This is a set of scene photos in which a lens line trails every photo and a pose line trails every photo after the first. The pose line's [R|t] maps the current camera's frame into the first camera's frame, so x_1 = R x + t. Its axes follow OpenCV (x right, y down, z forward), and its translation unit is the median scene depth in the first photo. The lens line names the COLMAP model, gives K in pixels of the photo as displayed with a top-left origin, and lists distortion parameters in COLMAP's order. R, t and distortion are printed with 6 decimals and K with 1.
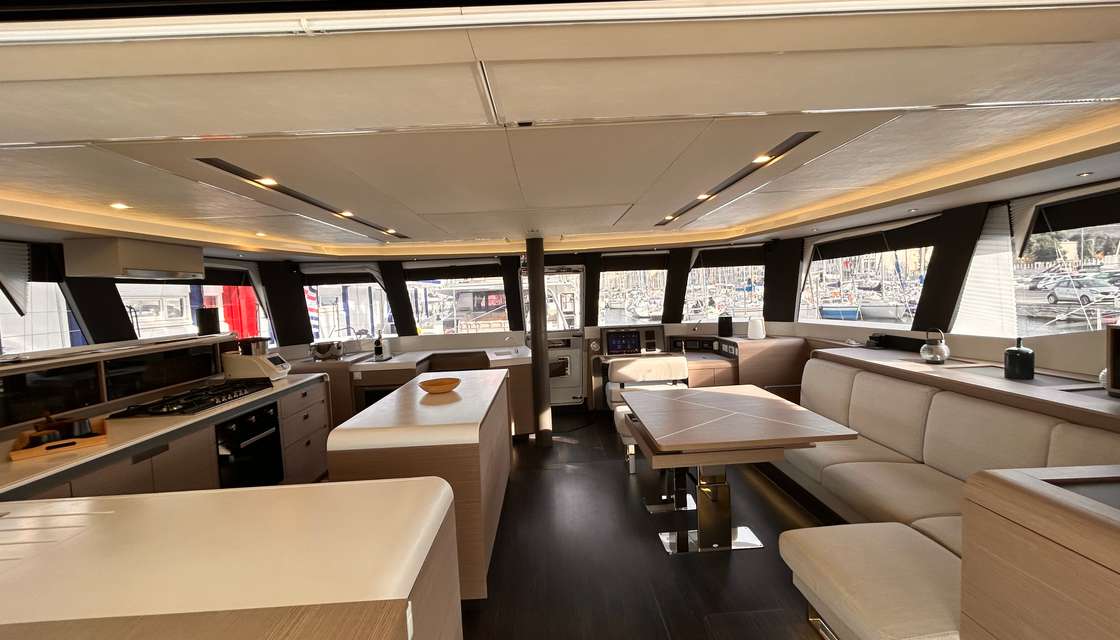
lens RADIAL K [[457.2, 0, 560.0], [0, 457.2, 320.0], [0, 0, 1]] dist [-0.000119, -0.000053]
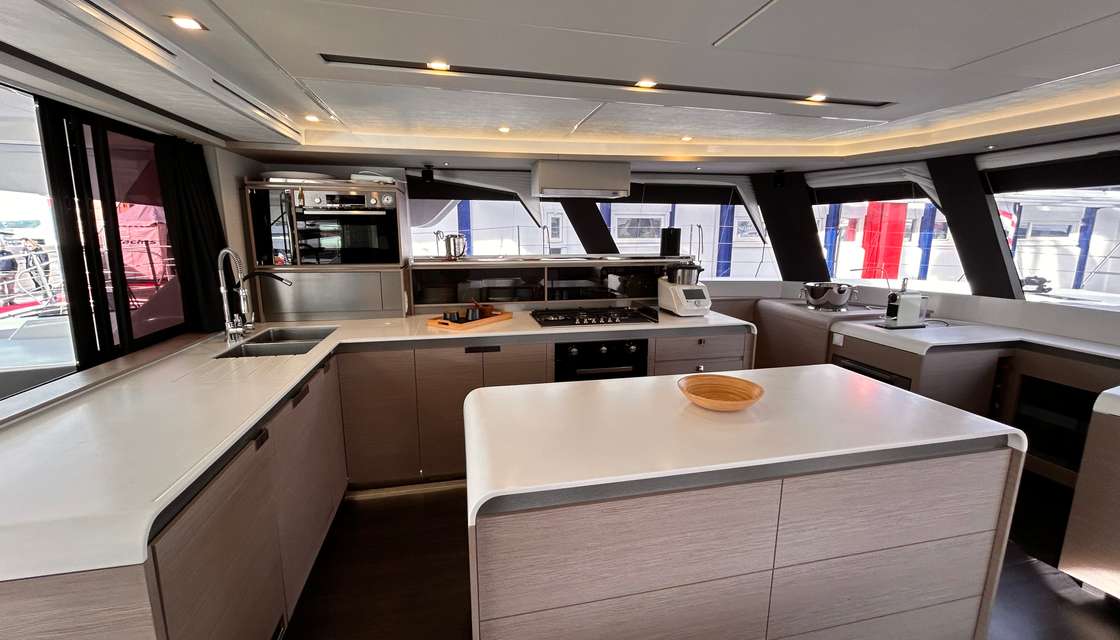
lens RADIAL K [[457.2, 0, 560.0], [0, 457.2, 320.0], [0, 0, 1]] dist [-0.000119, -0.000053]
pose [[0.193017, 0.226655, -0.954658, 0.117651], [-0.071971, 0.973604, 0.216601, -0.023545], [0.978552, 0.026900, 0.204234, 0.456725]]
